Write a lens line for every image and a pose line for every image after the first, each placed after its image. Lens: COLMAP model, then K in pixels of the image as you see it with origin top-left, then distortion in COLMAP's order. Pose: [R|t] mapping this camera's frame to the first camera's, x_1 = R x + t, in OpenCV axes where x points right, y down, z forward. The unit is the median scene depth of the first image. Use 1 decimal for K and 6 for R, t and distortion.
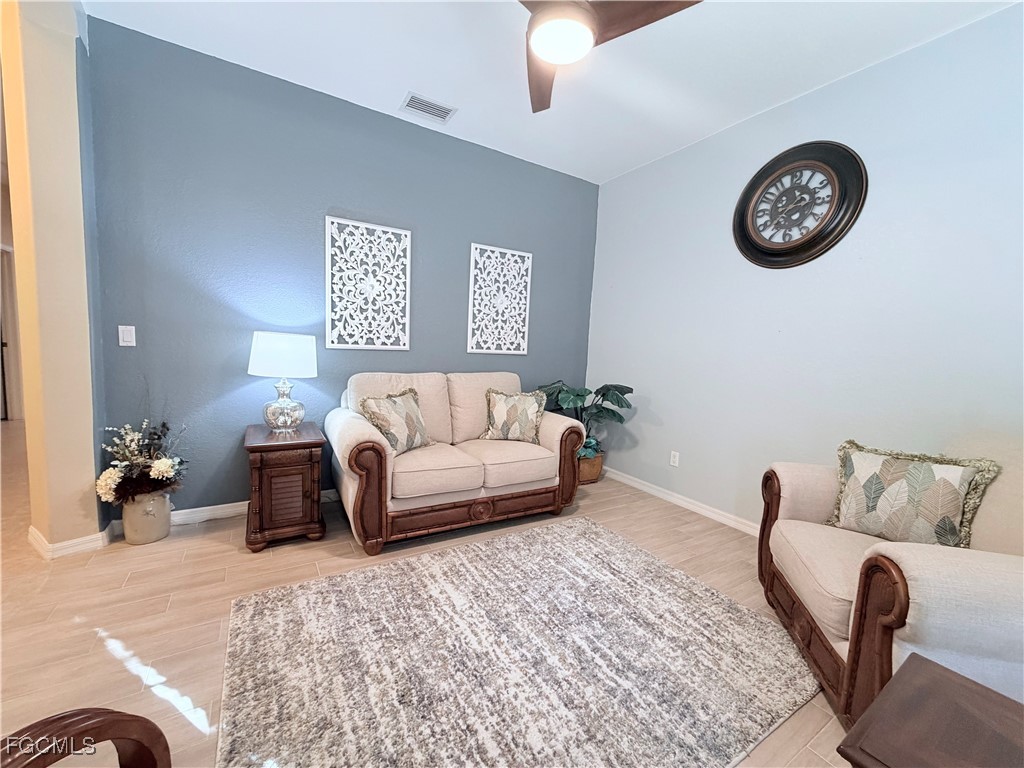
lens RADIAL K [[408.3, 0, 508.7], [0, 408.3, 382.2], [0, 0, 1]] dist [-0.004851, -0.000263]
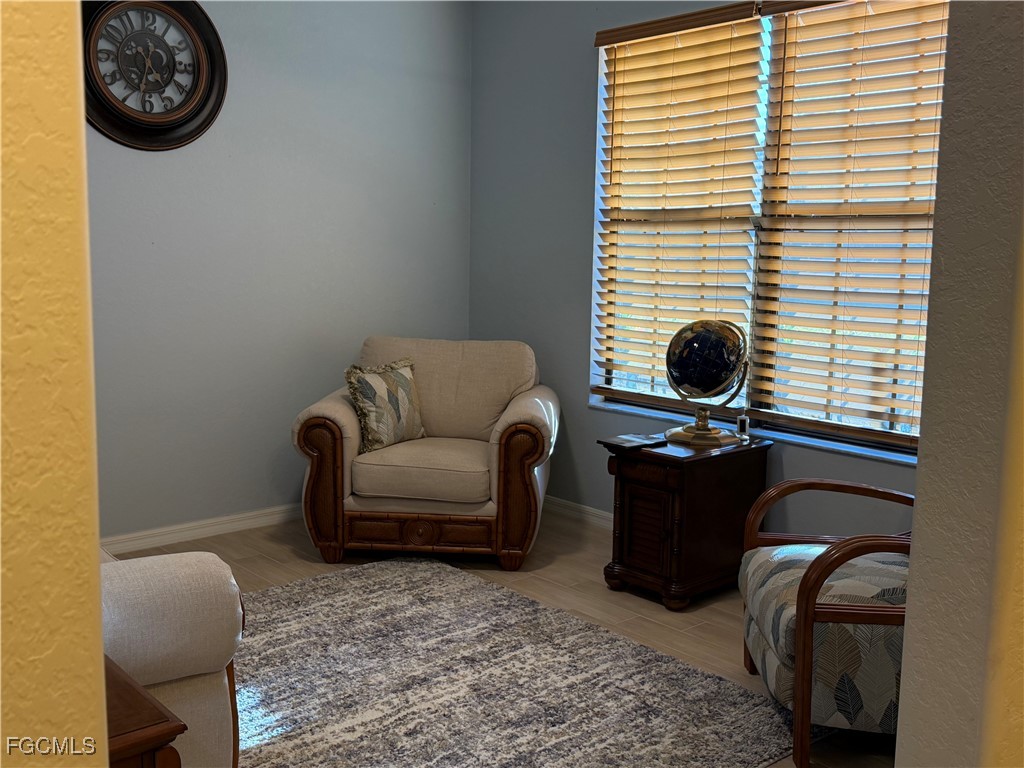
lens RADIAL K [[1019.5, 0, 510.5], [0, 1019.5, 385.0], [0, 0, 1]] dist [0.026913, 0.000000]
pose [[-0.178385, -0.182624, 0.966865, -1.646075], [0.065285, 0.978263, 0.196822, -0.273736], [-0.981793, 0.098232, -0.162585, 1.014503]]
